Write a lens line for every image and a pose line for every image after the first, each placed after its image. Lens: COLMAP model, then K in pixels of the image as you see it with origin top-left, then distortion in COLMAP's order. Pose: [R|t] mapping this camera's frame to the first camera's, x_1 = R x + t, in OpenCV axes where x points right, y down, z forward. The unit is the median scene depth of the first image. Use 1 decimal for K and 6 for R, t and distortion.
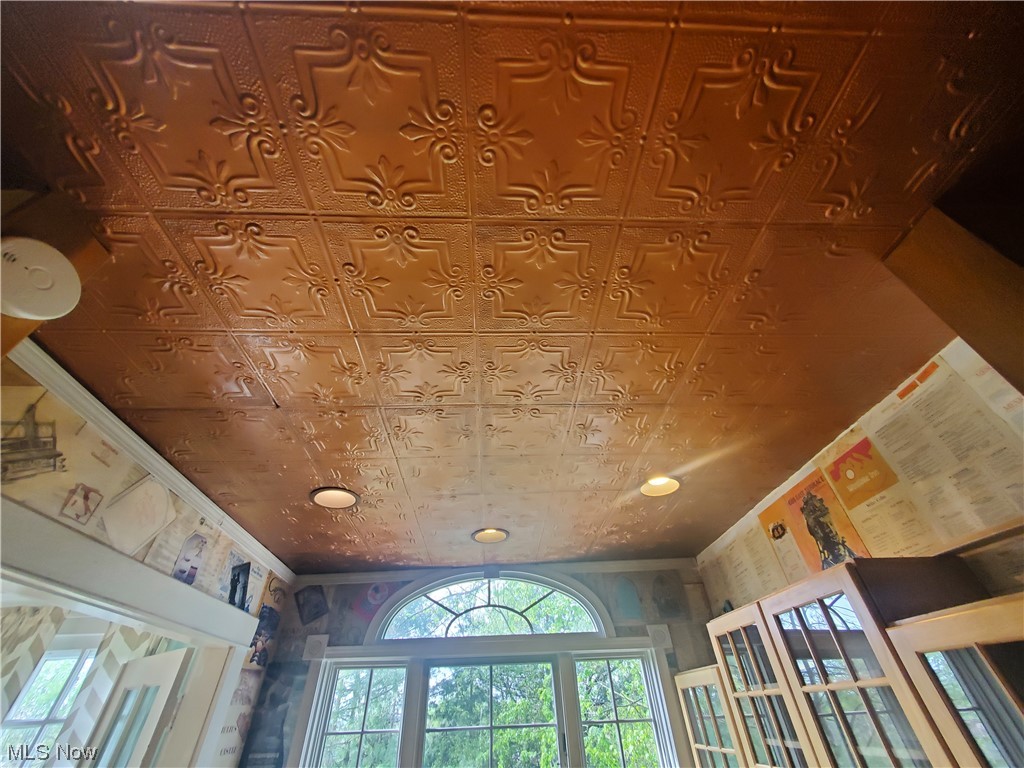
lens RADIAL K [[403.8, 0, 512.7], [0, 403.8, 386.7], [0, 0, 1]] dist [0.008090, -0.000837]
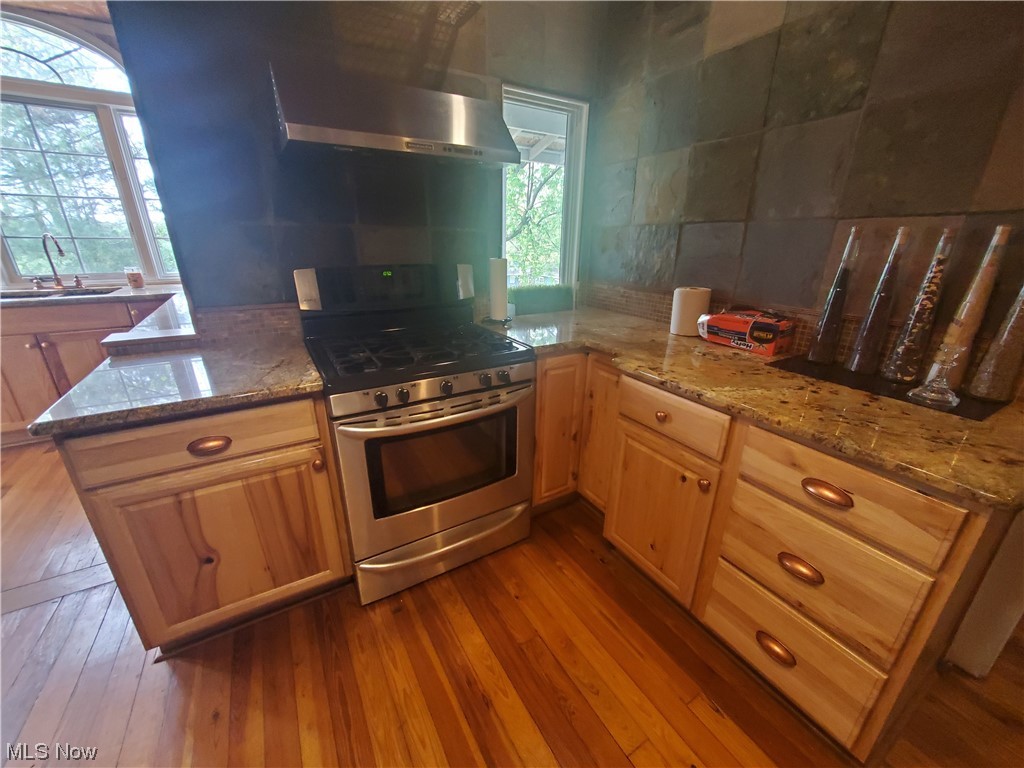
lens RADIAL K [[403.8, 0, 508.7], [0, 403.8, 385.2], [0, 0, 1]] dist [0.008090, -0.000837]
pose [[0.879781, -0.125059, 0.458634, 0.615635], [-0.329945, 0.533912, 0.778508, -0.300901], [-0.342230, -0.836241, 0.428463, -0.763940]]
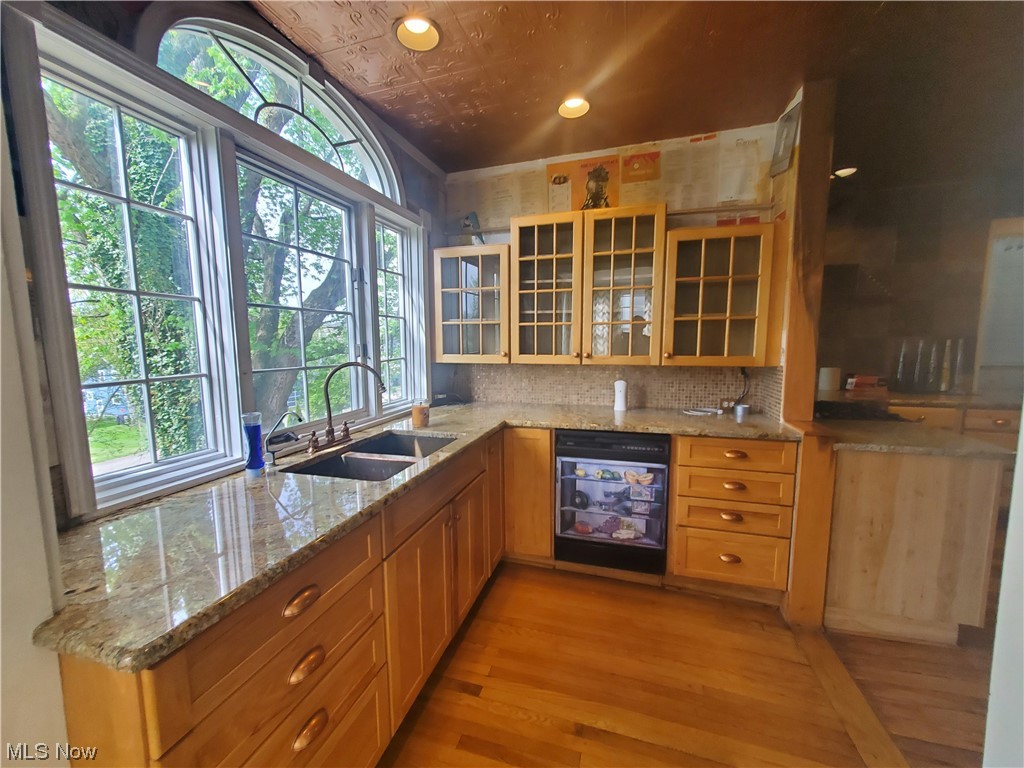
lens RADIAL K [[403.8, 0, 511.6], [0, 403.8, 386.2], [0, 0, 1]] dist [0.008090, -0.000837]
pose [[0.320849, -0.078880, 0.943840, -0.817933], [-0.601232, 0.753035, 0.267316, 0.592033], [-0.731831, -0.653235, 0.194186, 0.313234]]
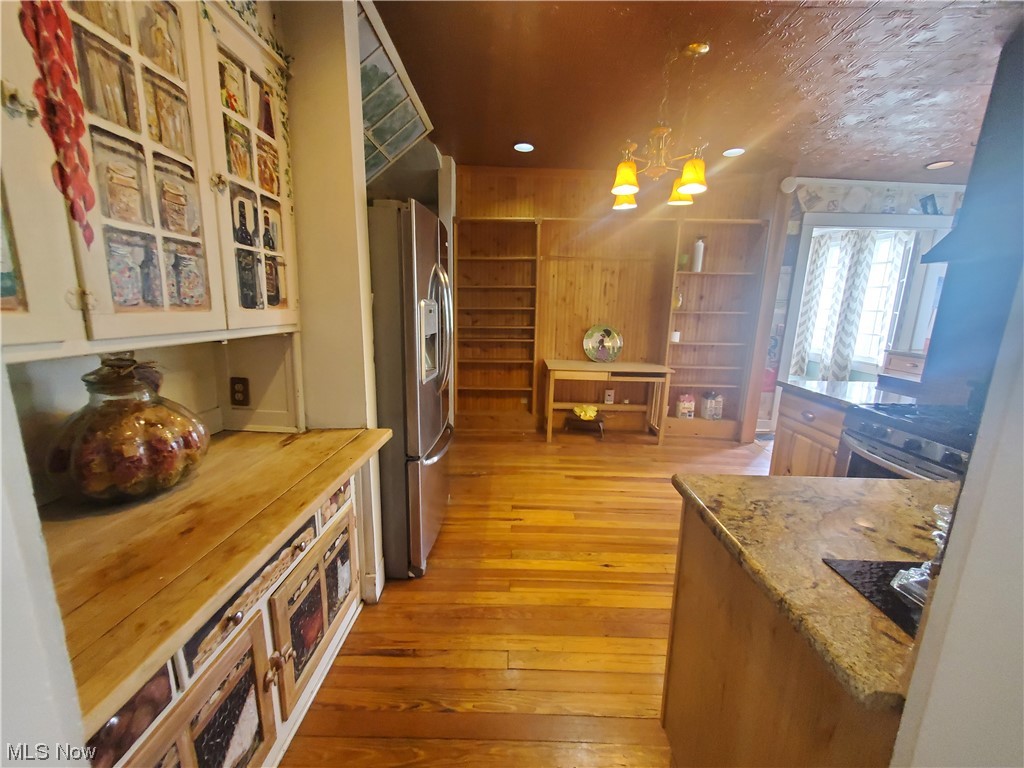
lens RADIAL K [[403.8, 0, 511.6], [0, 403.8, 383.6], [0, 0, 1]] dist [0.008090, -0.000837]
pose [[-0.058923, 0.229146, -0.971607, 1.680682], [0.618584, 0.772294, 0.144625, -0.439135], [0.783506, -0.592498, -0.187252, -0.842455]]
